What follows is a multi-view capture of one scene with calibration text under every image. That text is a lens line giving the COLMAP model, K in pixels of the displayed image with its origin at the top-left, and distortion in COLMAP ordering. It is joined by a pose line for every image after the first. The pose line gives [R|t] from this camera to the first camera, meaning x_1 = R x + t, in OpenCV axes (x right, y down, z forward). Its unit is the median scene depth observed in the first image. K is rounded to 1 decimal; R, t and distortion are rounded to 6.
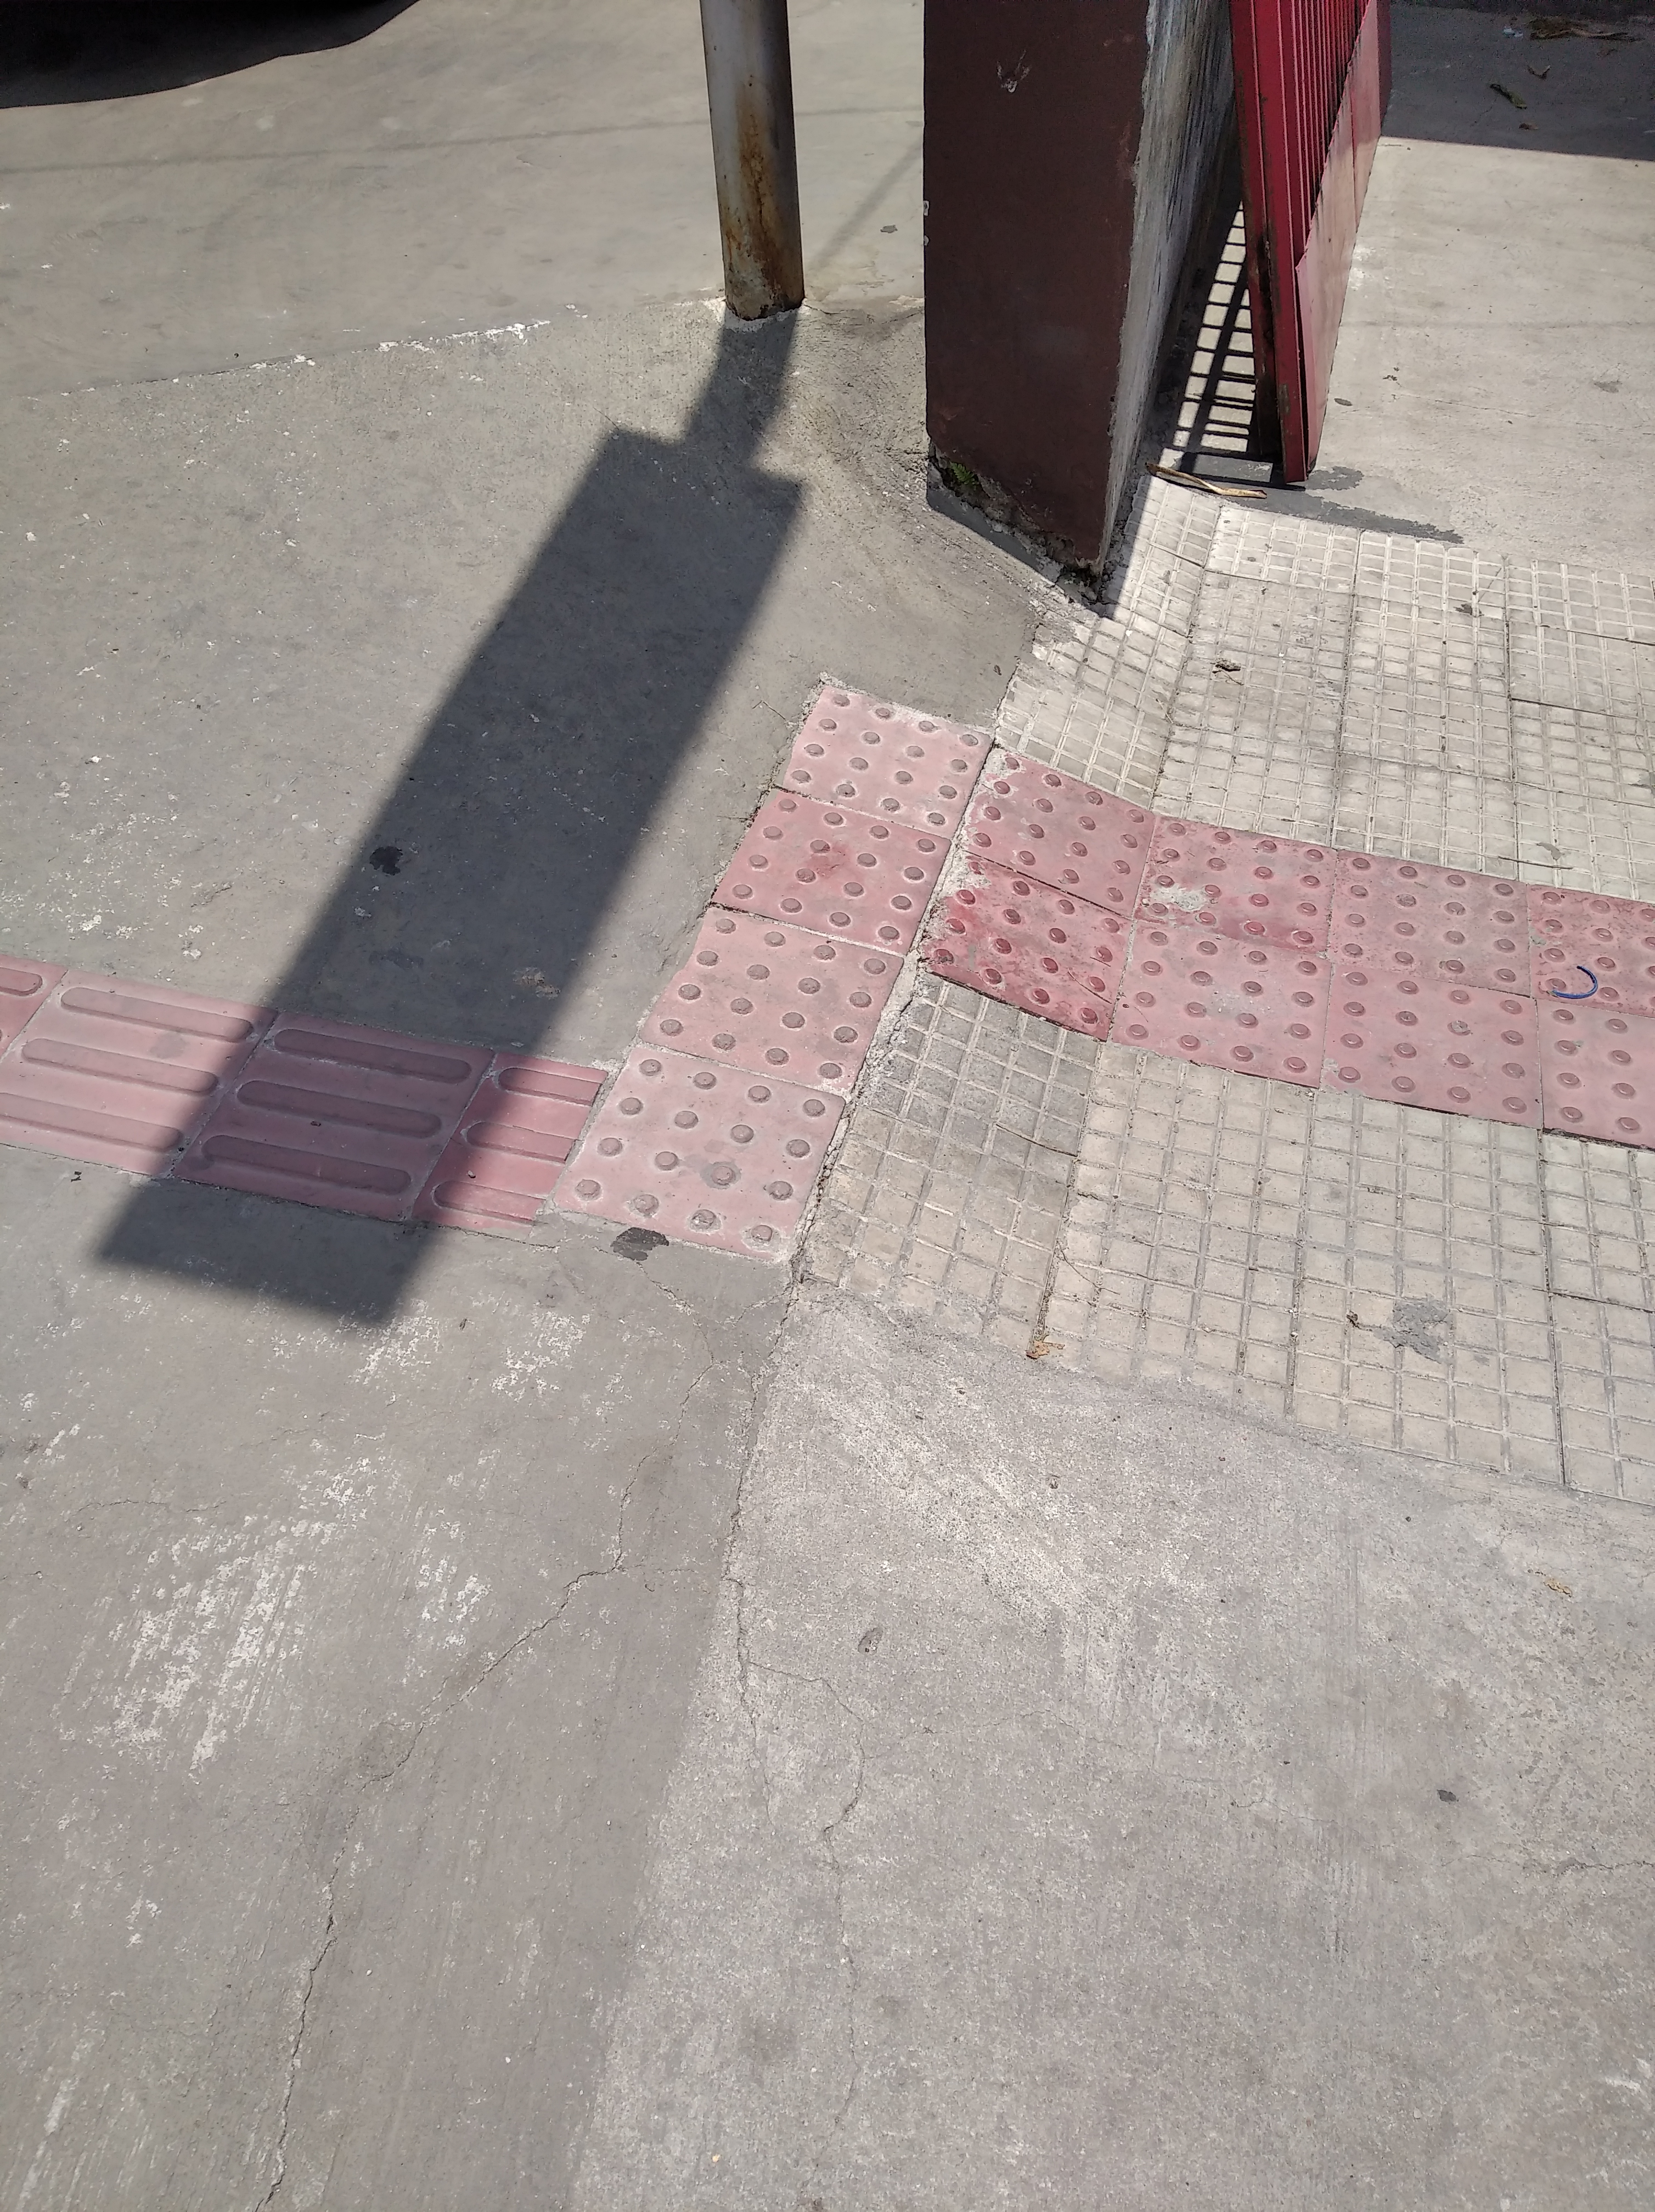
lens RADIAL K [[1611.2, 0, 804.9], [0, 1611.2, 1156.7], [0, 0, 1]] dist [0.077632, -0.179964]
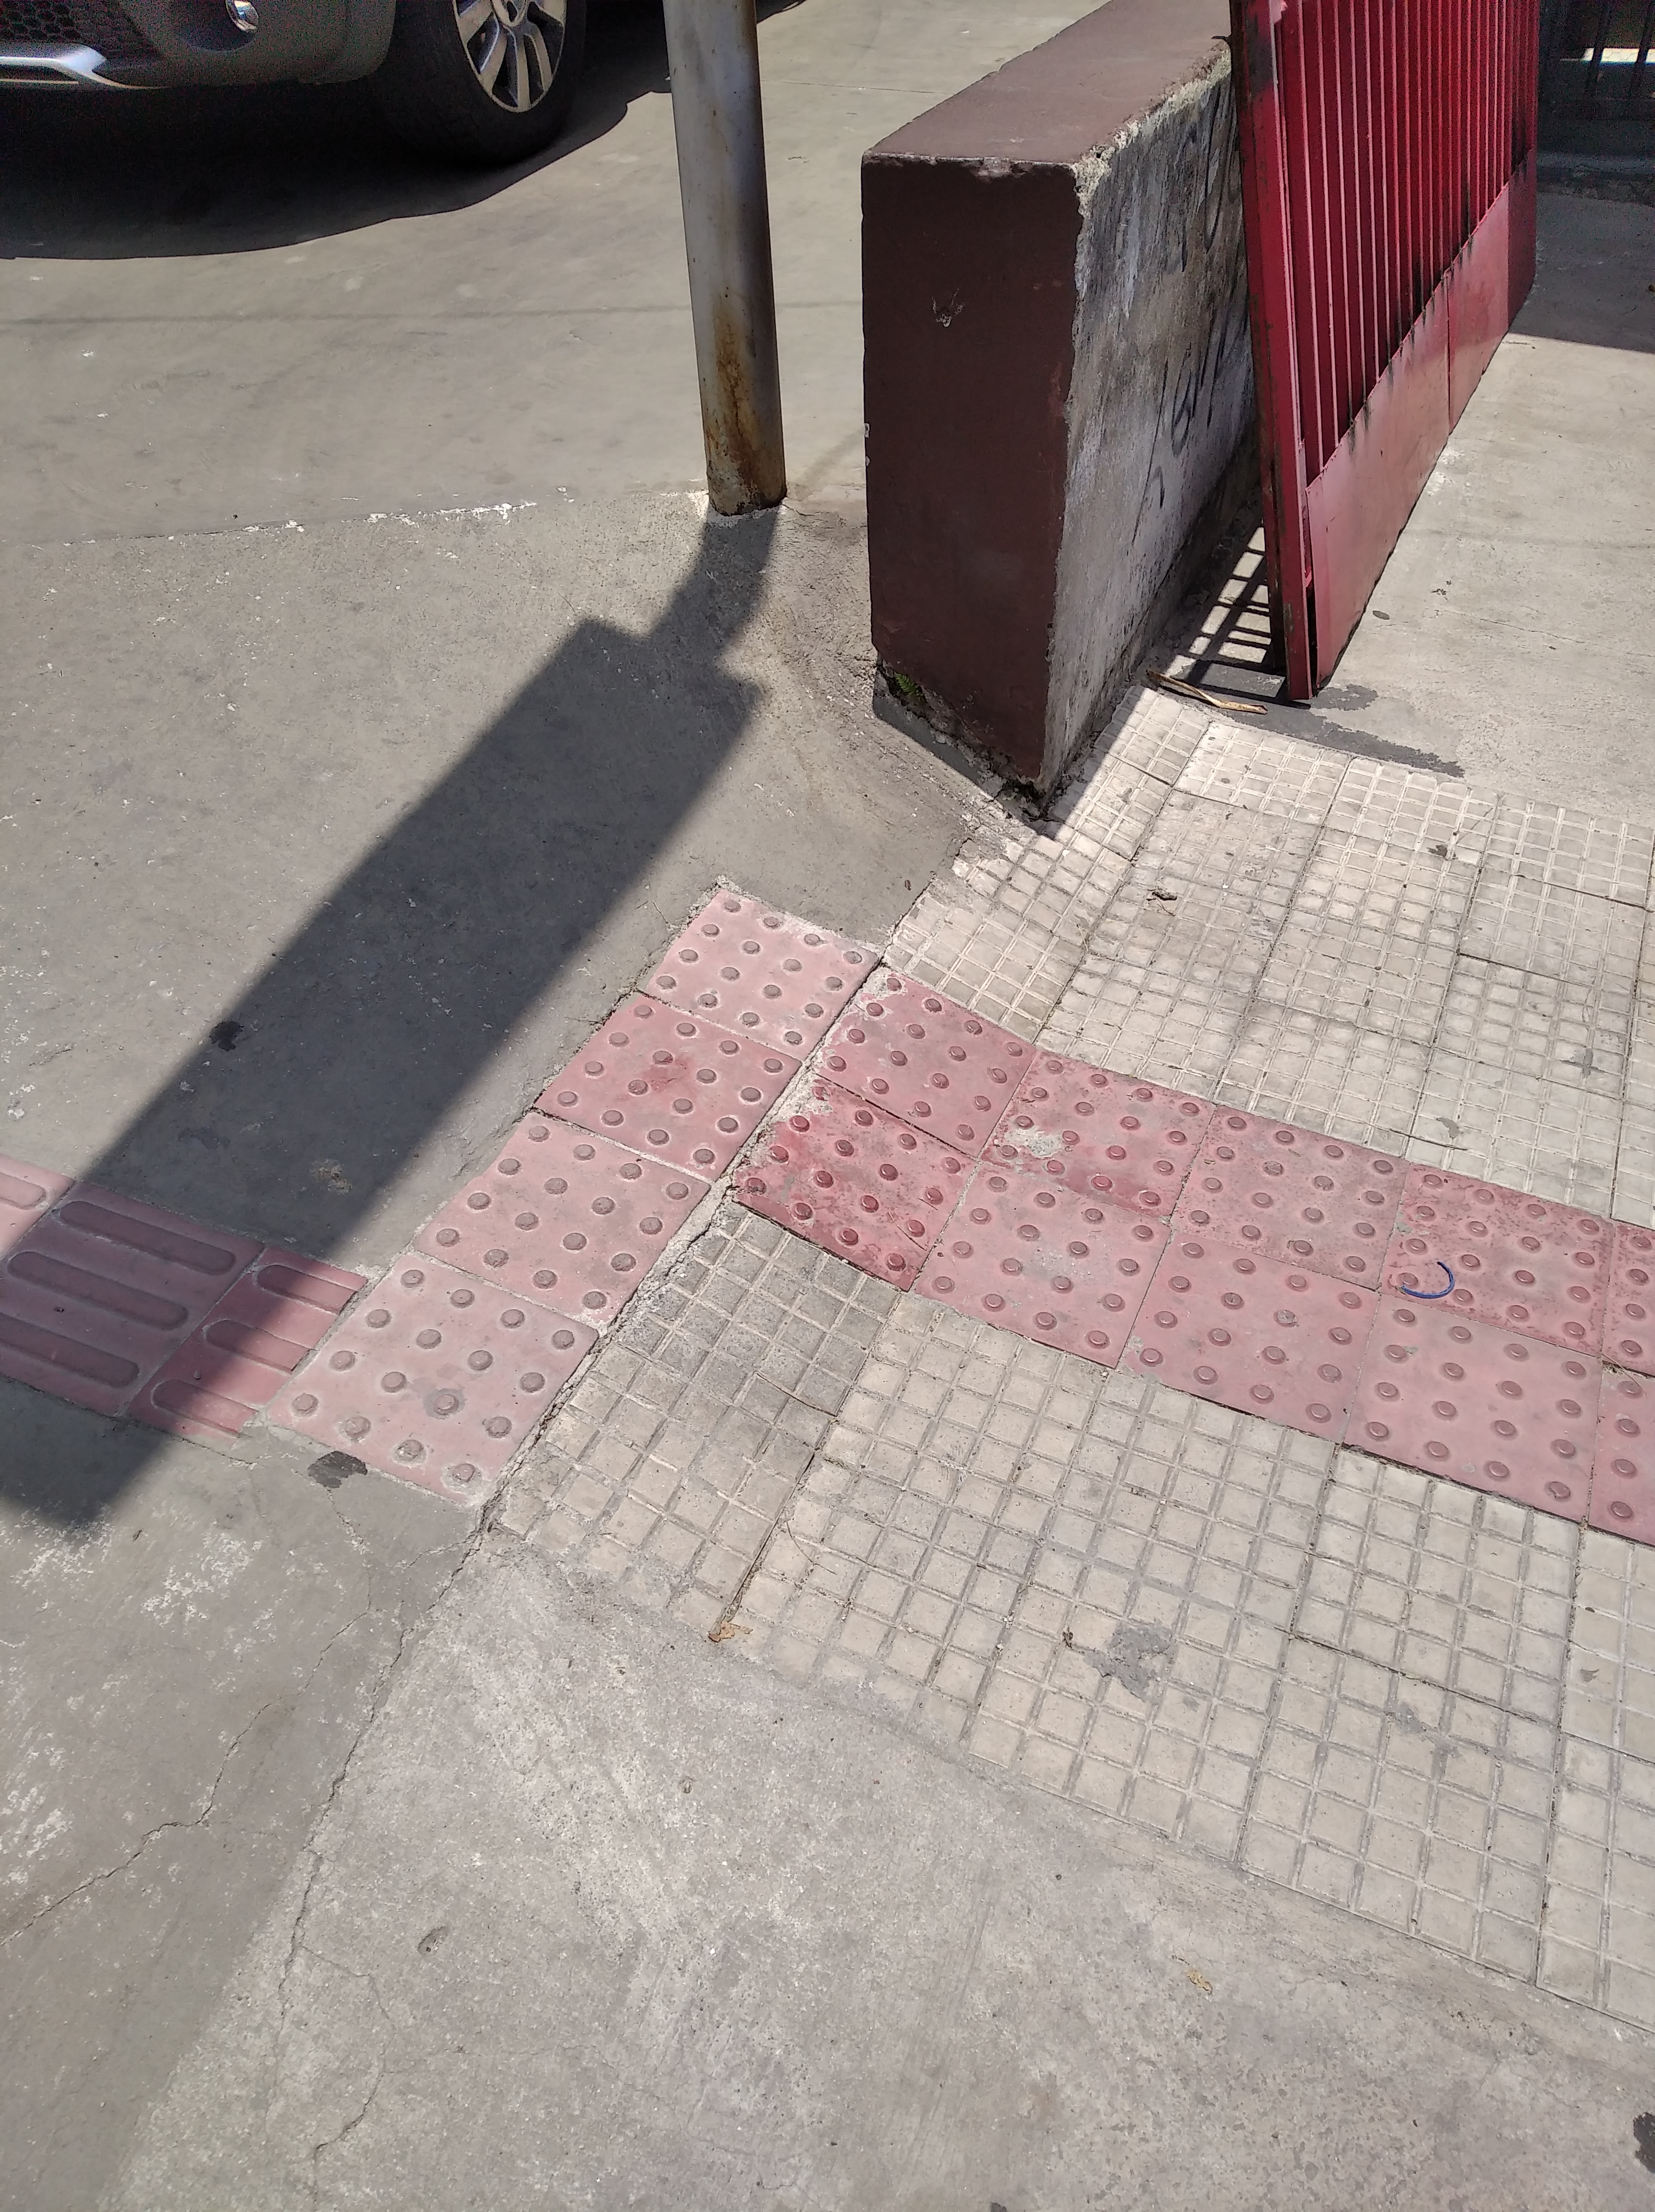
lens RADIAL K [[1611.2, 0, 804.9], [0, 1611.2, 1156.7], [0, 0, 1]] dist [0.077632, -0.179964]
pose [[0.989554, 0.104124, -0.099704, 0.207546], [-0.109500, 0.992726, -0.050041, -0.094074], [0.093768, 0.060435, 0.993758, 0.024598]]
